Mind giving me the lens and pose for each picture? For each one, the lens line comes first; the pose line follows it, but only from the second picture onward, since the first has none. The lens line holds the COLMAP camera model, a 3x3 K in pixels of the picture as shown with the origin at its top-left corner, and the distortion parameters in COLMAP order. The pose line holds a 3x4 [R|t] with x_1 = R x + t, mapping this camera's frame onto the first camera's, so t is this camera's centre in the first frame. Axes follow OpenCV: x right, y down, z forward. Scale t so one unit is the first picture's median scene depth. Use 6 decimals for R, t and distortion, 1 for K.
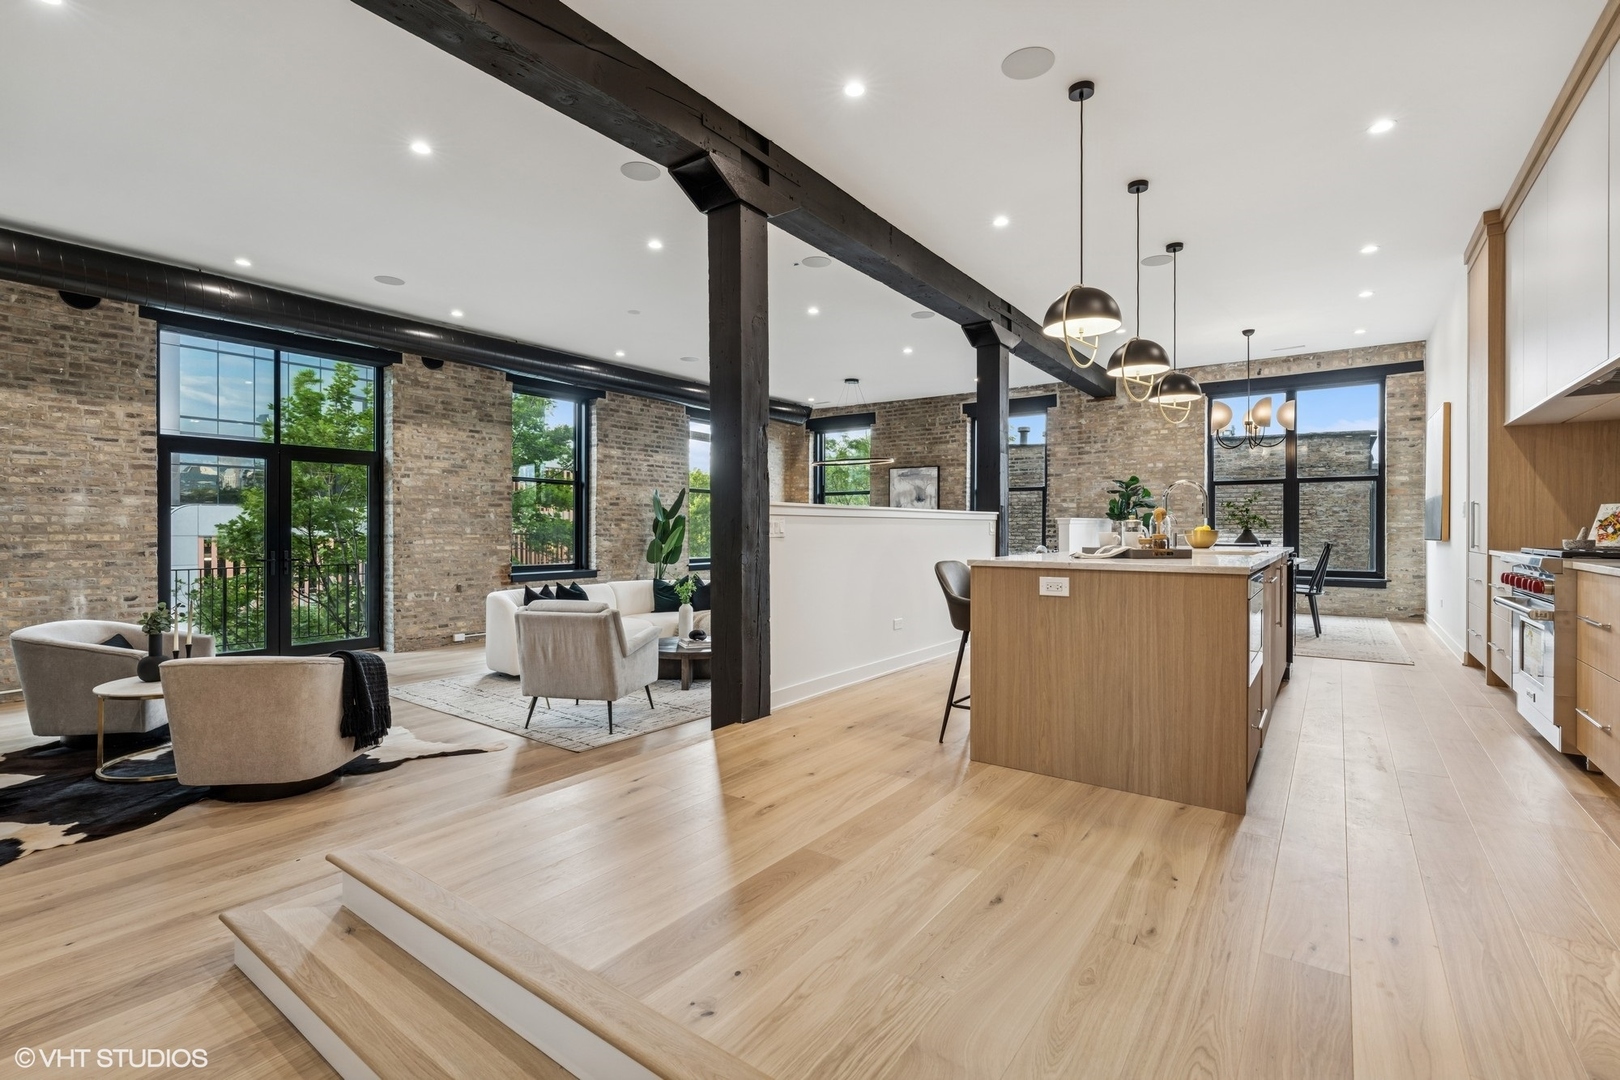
lens RADIAL K [[728.7, 0, 802.6], [0, 728.7, 532.3], [0, 0, 1]] dist [-0.002105, 0.000504]
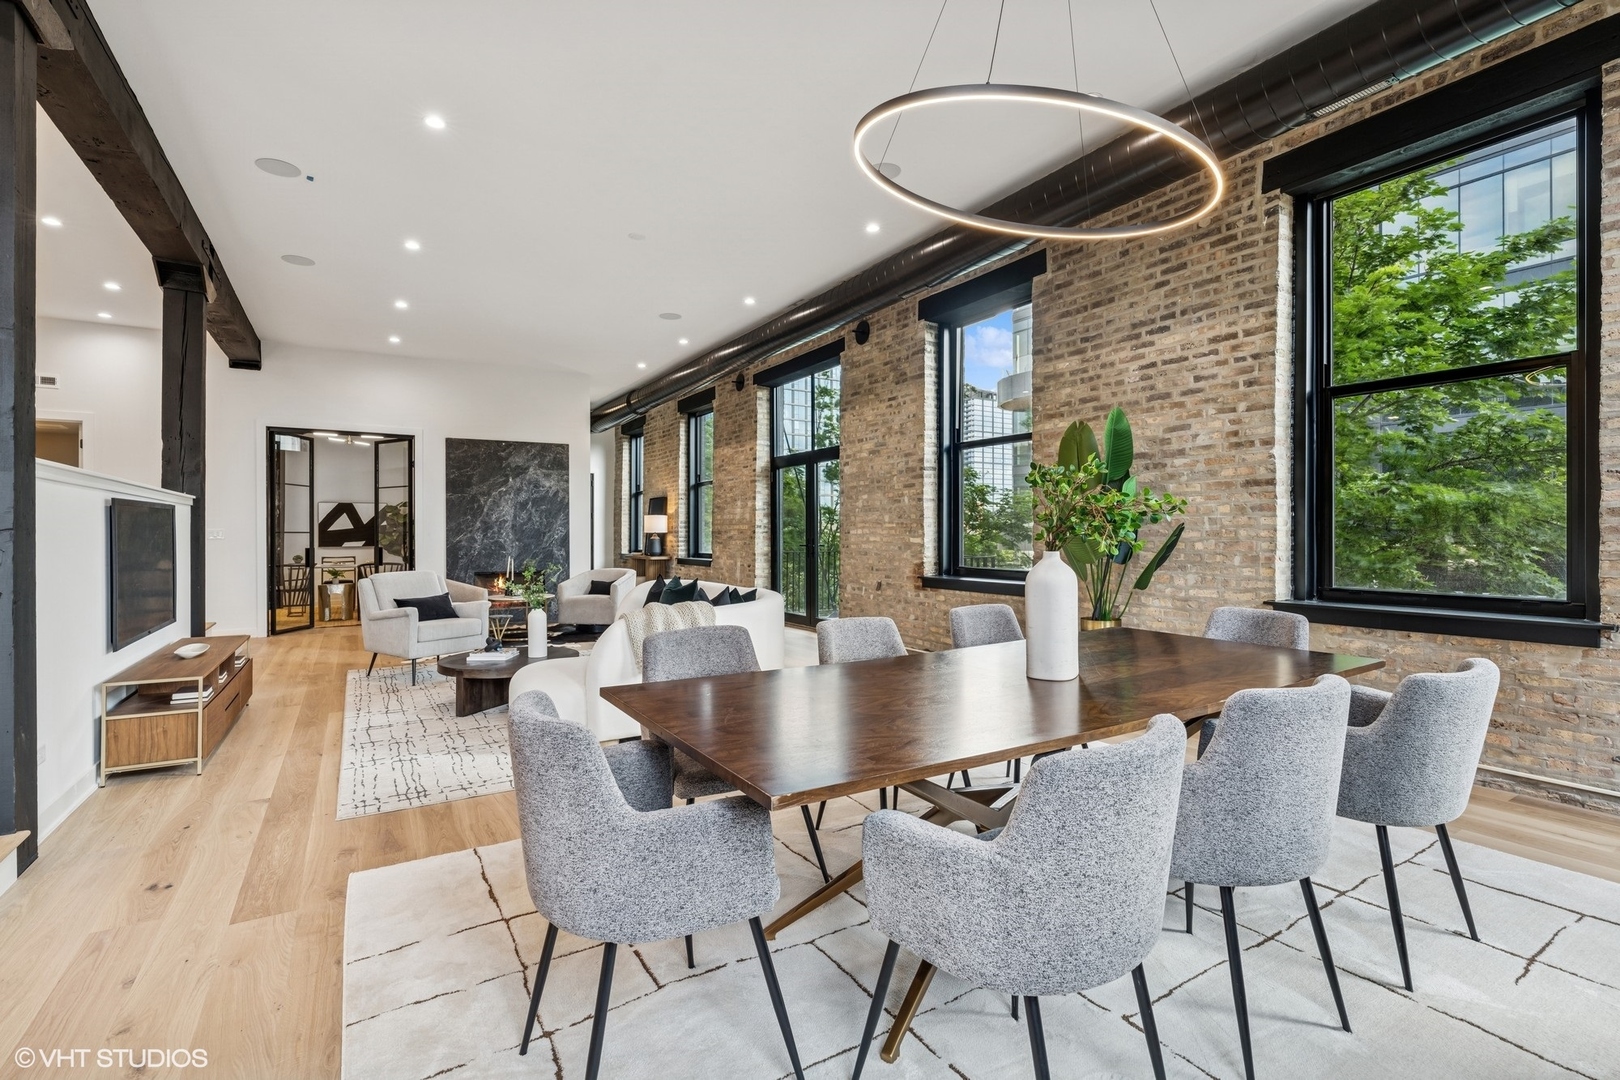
lens RADIAL K [[728.7, 0, 802.6], [0, 728.7, 532.3], [0, 0, 1]] dist [-0.002105, 0.000504]
pose [[-0.374755, 0.001753, -0.927122, 0.355451], [0.000807, 0.999998, 0.001565, 0.011741], [0.927124, -0.000162, -0.374755, 1.214002]]
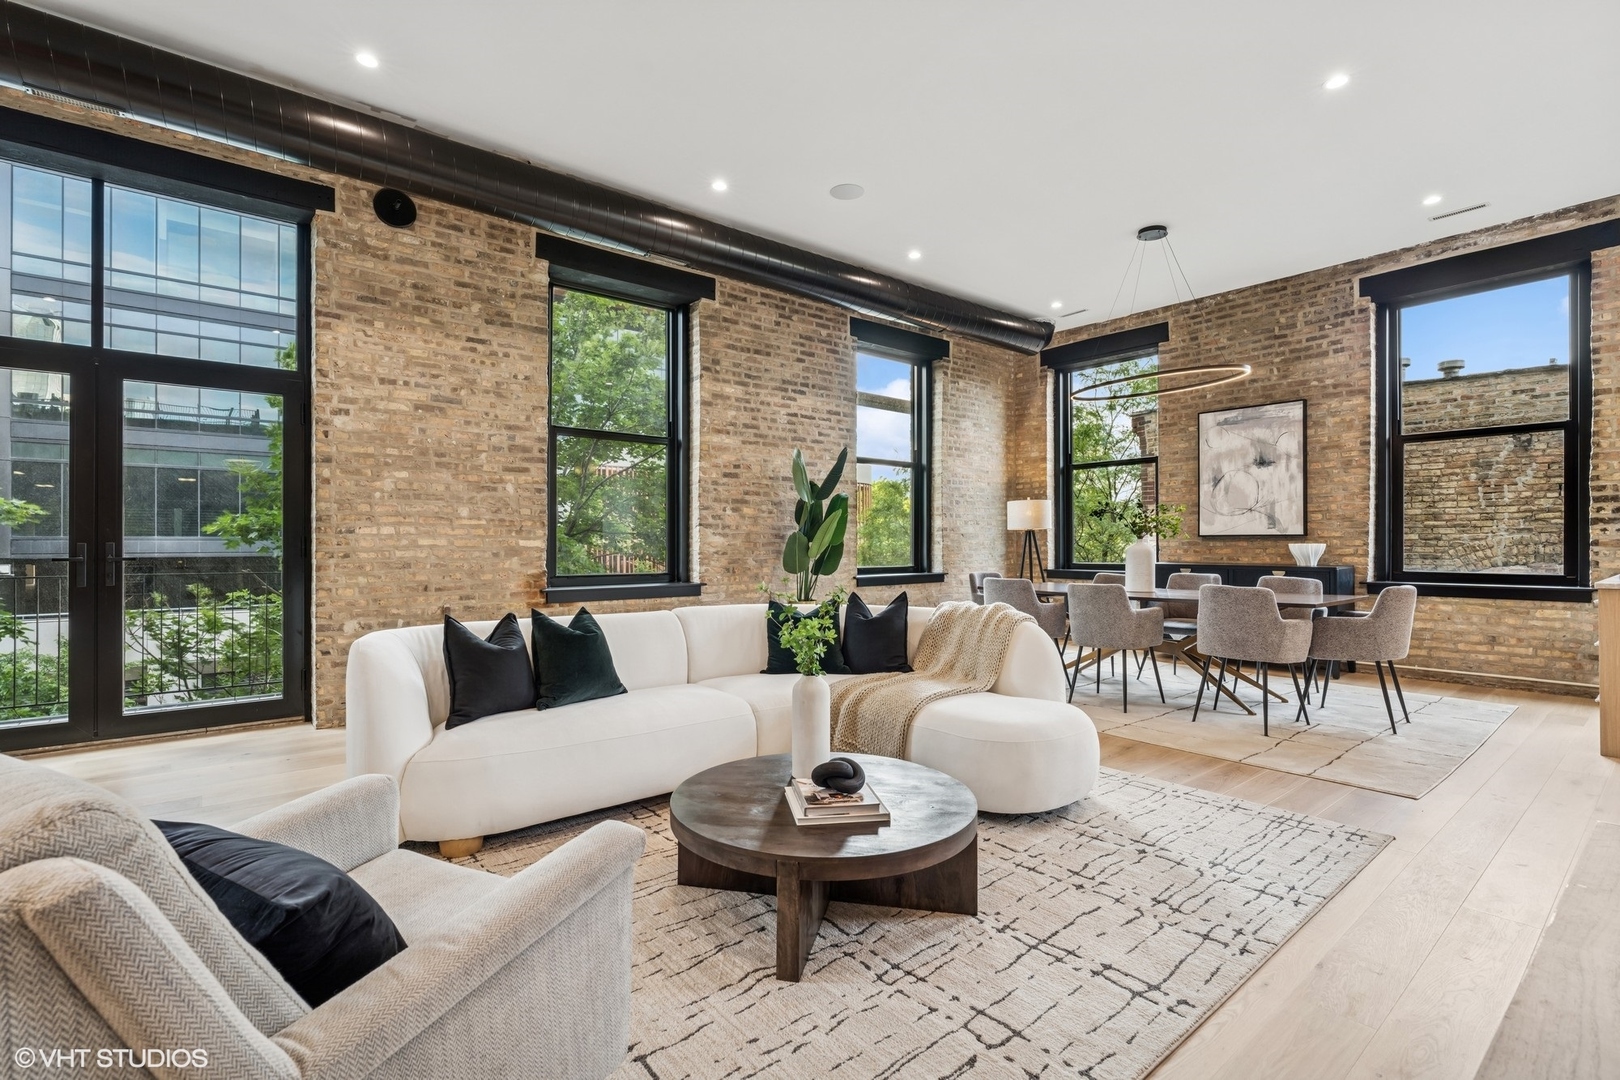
lens RADIAL K [[738.2, 0, 806.4], [0, 738.2, 542.7], [0, 0, 1]] dist [-0.002709, 0.000702]
pose [[0.968741, -0.005615, -0.248010, -0.053867], [0.003789, 0.999962, -0.007842, 0.026731], [0.248045, 0.006657, 0.968726, 0.499687]]
